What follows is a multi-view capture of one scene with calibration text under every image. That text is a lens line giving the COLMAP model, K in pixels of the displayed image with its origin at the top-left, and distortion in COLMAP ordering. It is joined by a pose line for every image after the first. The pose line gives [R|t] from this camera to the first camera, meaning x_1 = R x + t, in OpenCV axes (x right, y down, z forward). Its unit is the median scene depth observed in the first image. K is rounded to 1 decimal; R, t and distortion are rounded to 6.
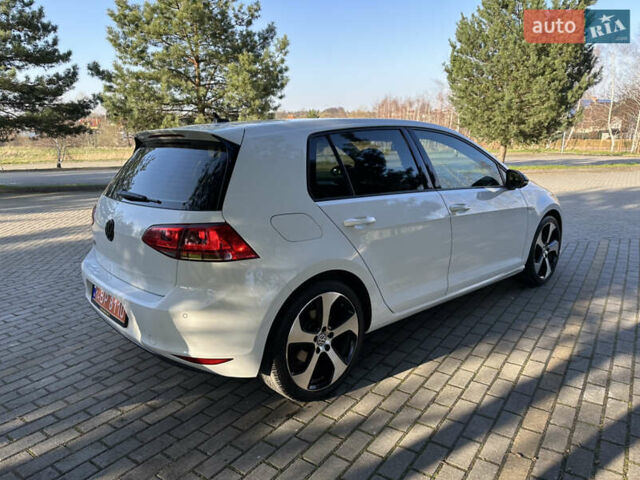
lens RADIAL K [[471.3, 0, 317.5], [0, 471.3, 249.1], [0, 0, 1]] dist [0.141590, -0.220094]
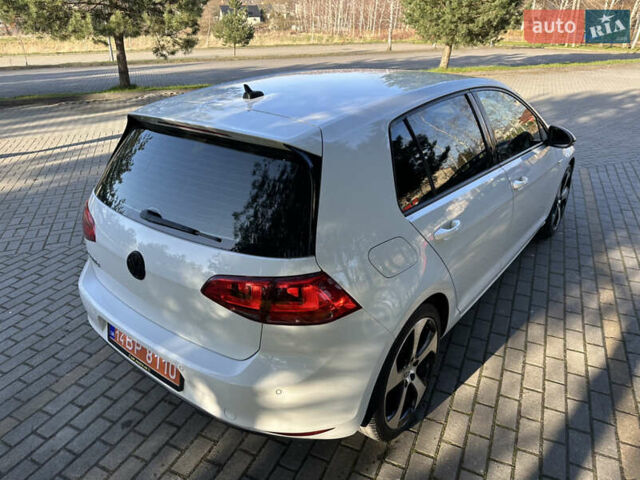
lens RADIAL K [[471.9, 0, 319.0], [0, 471.9, 248.9], [0, 0, 1]] dist [0.040708, -0.047538]
pose [[0.983392, -0.075728, 0.164939, -0.267540], [0.036906, 0.973241, 0.226802, -0.219499], [-0.177701, -0.216948, 0.959873, 0.237301]]
